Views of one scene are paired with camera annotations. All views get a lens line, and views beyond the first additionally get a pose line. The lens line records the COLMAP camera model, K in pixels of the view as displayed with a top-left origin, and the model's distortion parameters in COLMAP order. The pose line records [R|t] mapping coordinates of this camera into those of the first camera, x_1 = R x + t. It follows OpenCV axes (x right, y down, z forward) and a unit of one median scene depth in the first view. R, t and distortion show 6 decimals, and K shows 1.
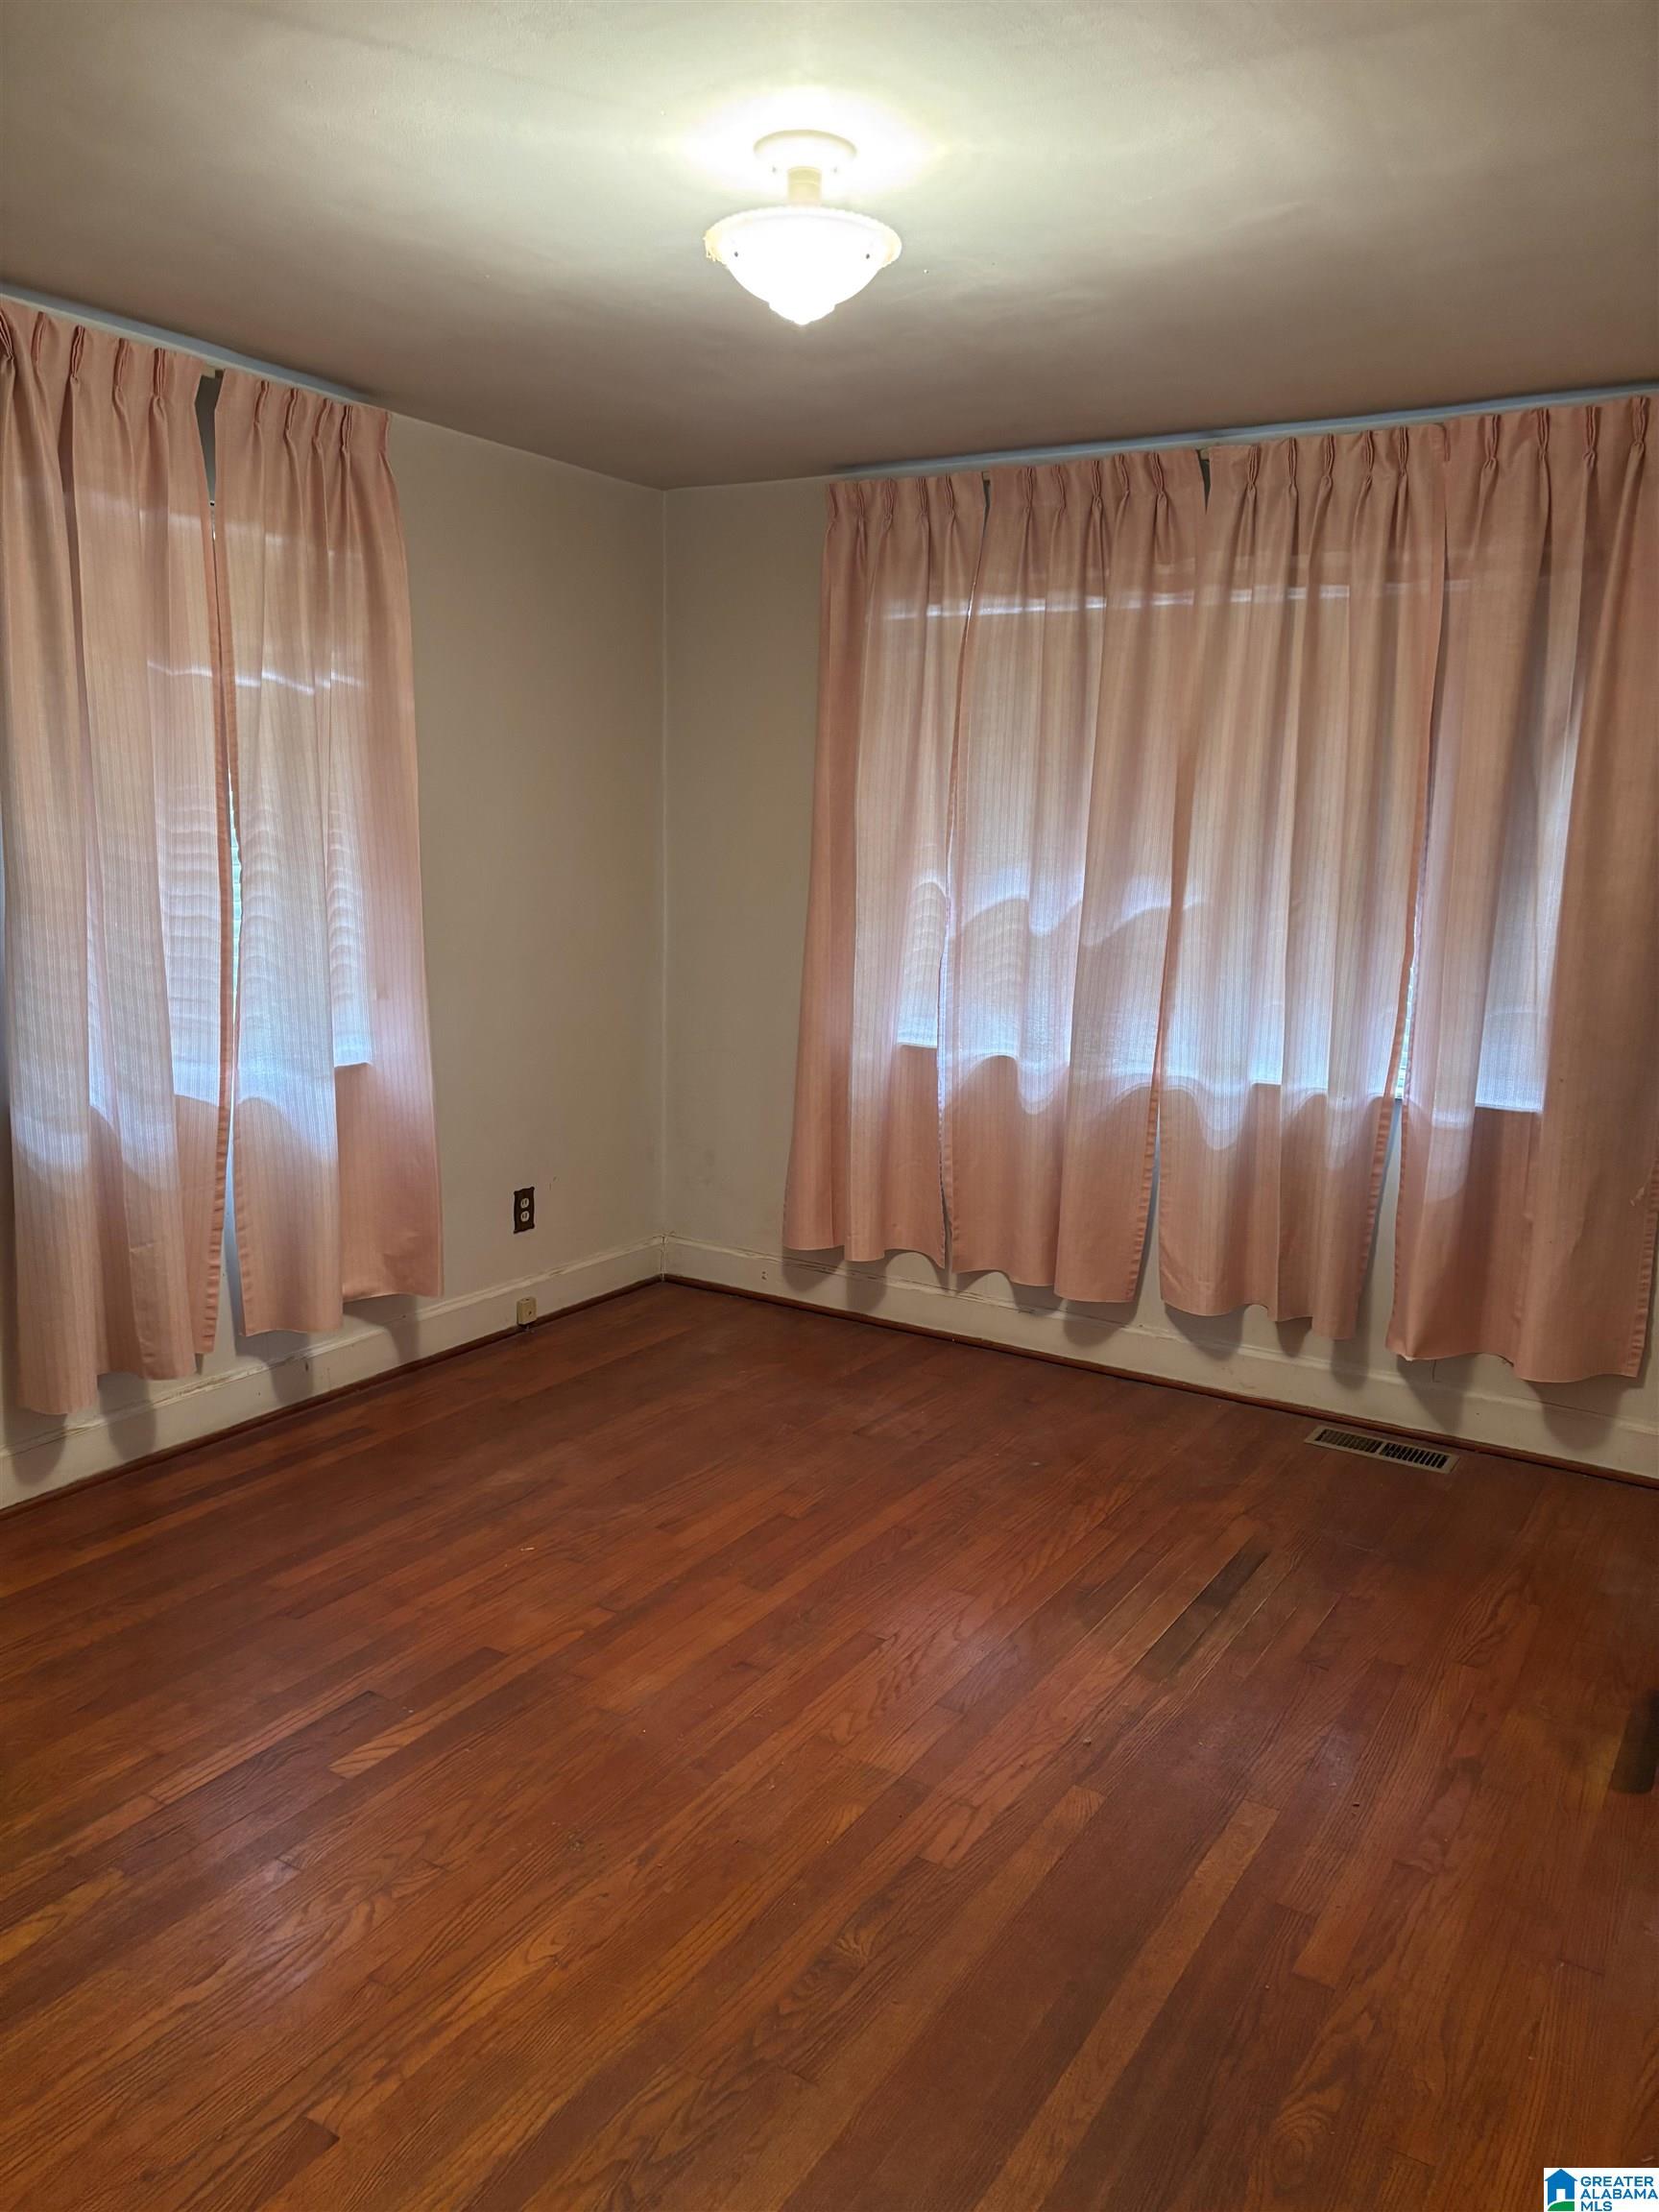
lens RADIAL K [[1638.0, 0, 800.2], [0, 1638.0, 1106.3], [0, 0, 1]] dist [0.065799, -0.071215]
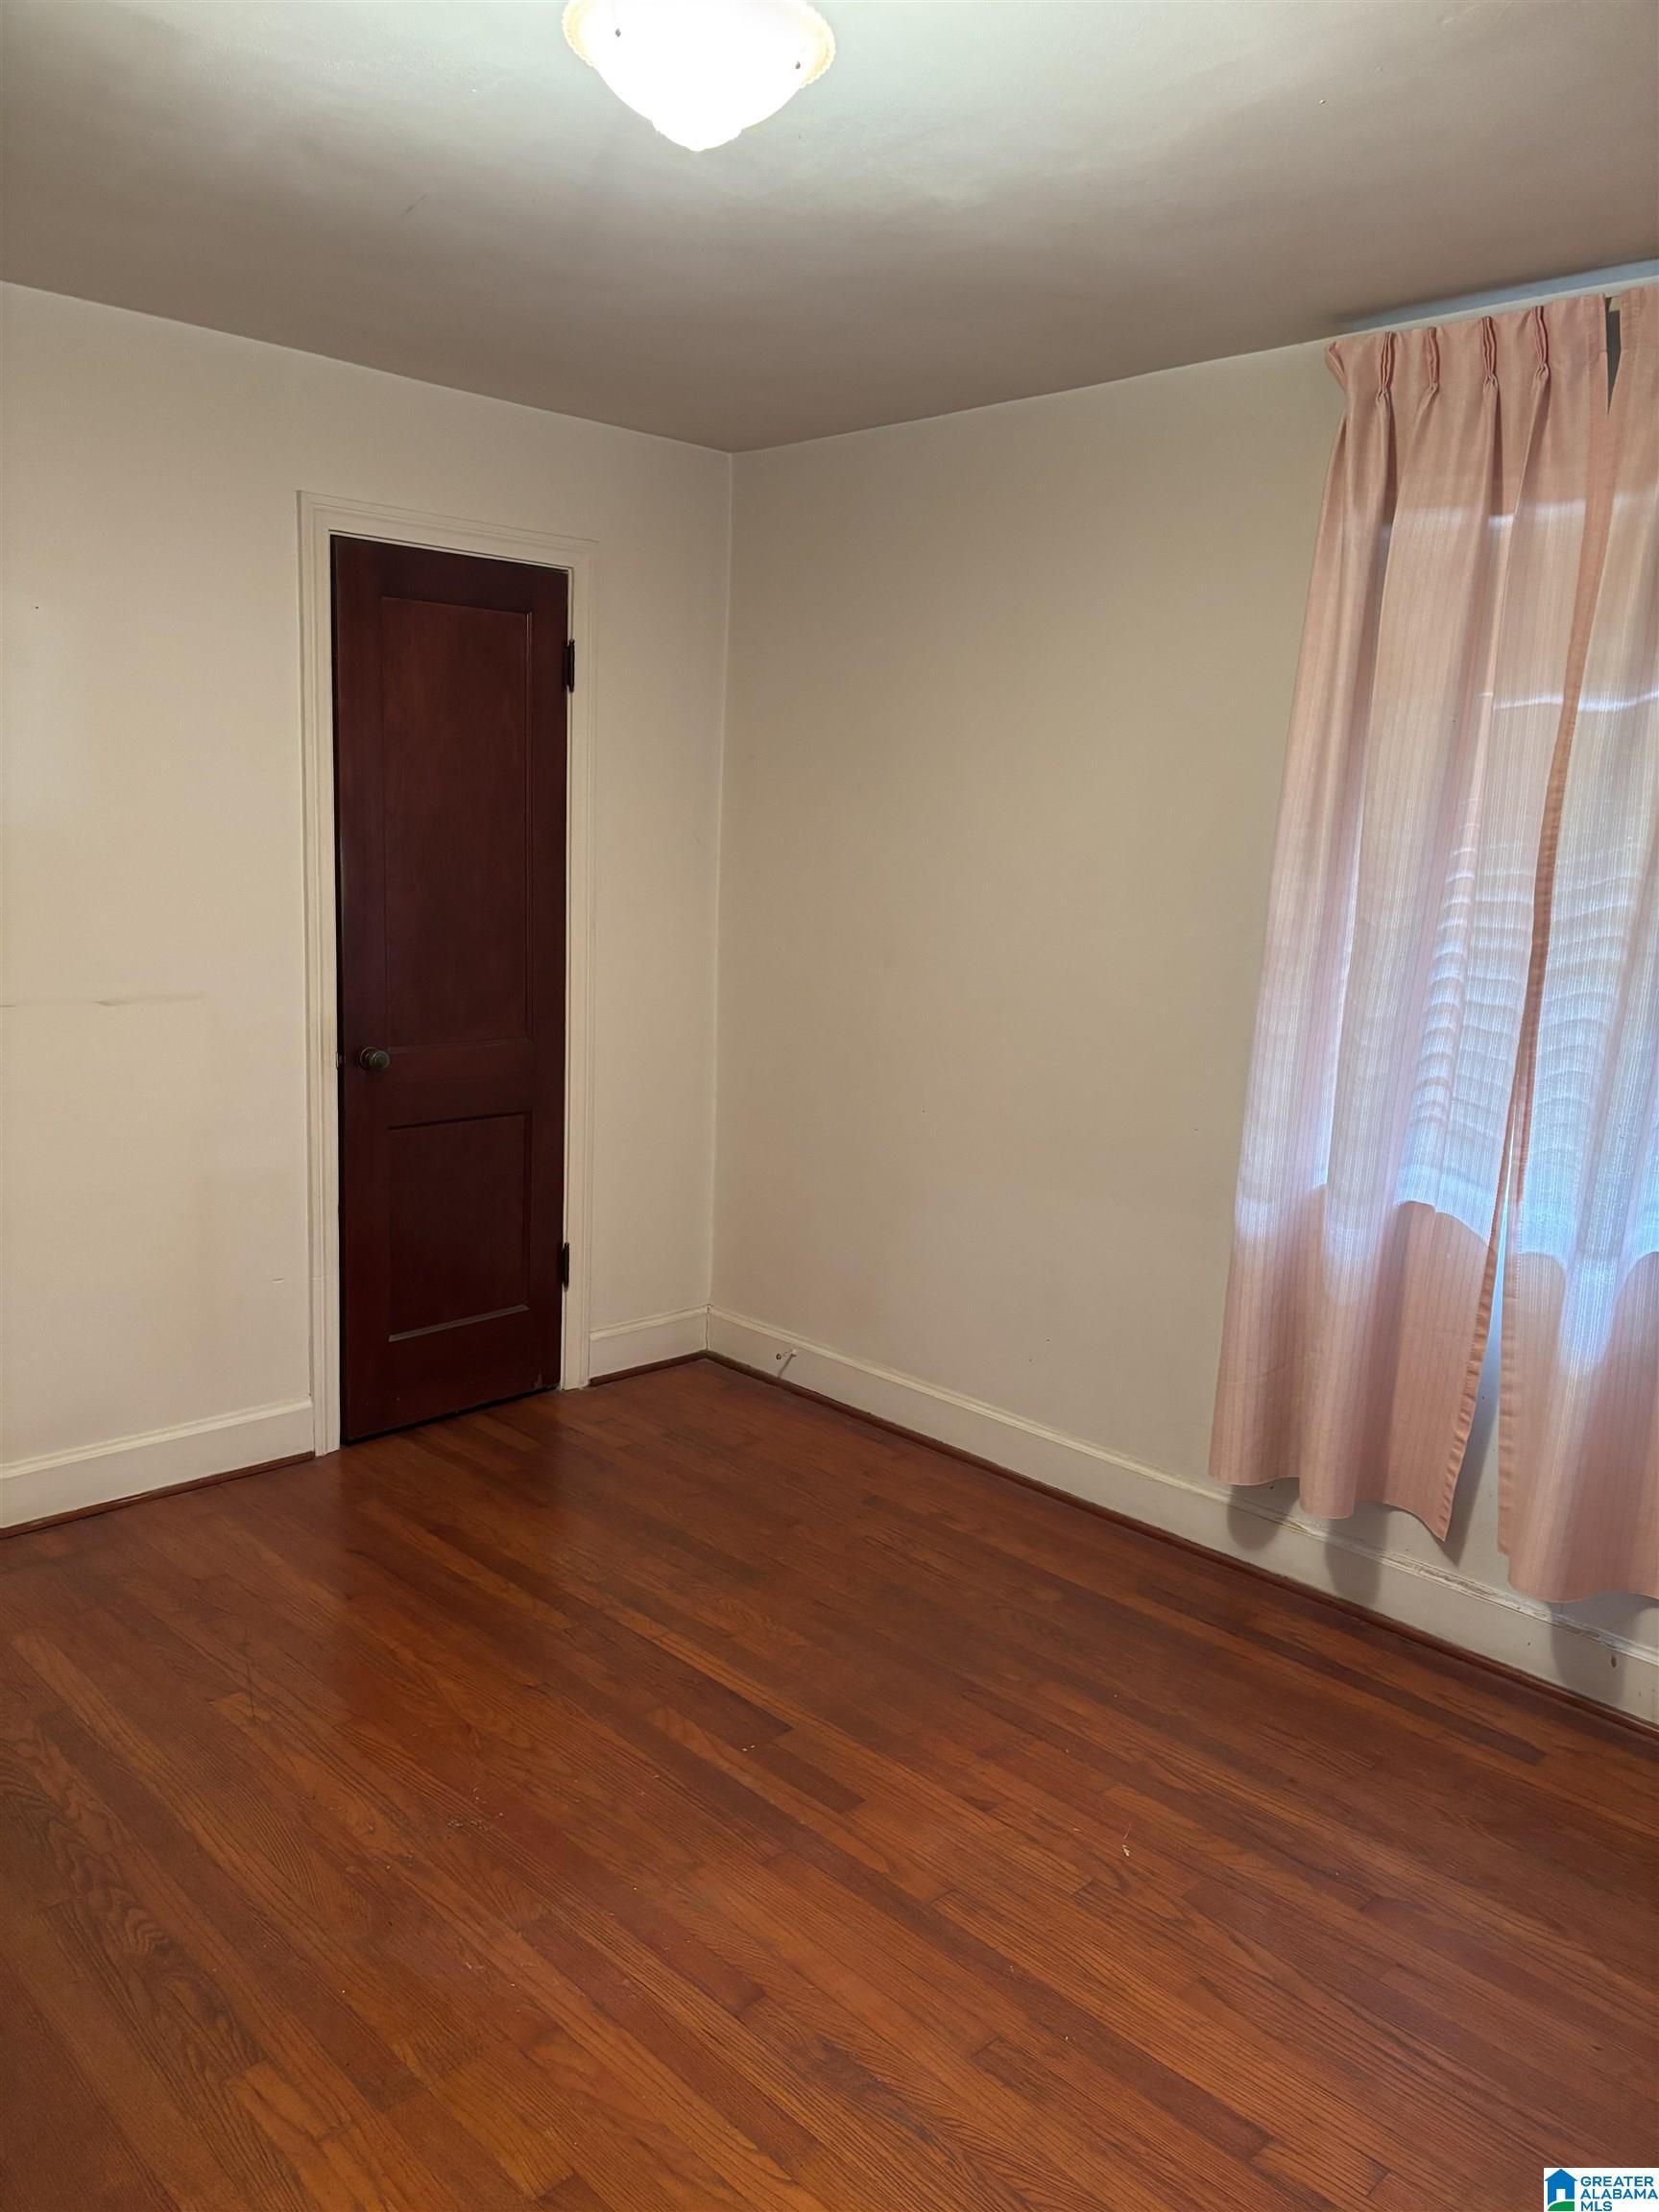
lens RADIAL K [[1638.0, 0, 800.2], [0, 1638.0, 1106.3], [0, 0, 1]] dist [0.065799, -0.071215]
pose [[-0.209952, 0.142192, -0.967317, 0.507804], [-0.223794, 0.956112, 0.189119, -0.149867], [0.951754, 0.256186, -0.168916, 0.855421]]
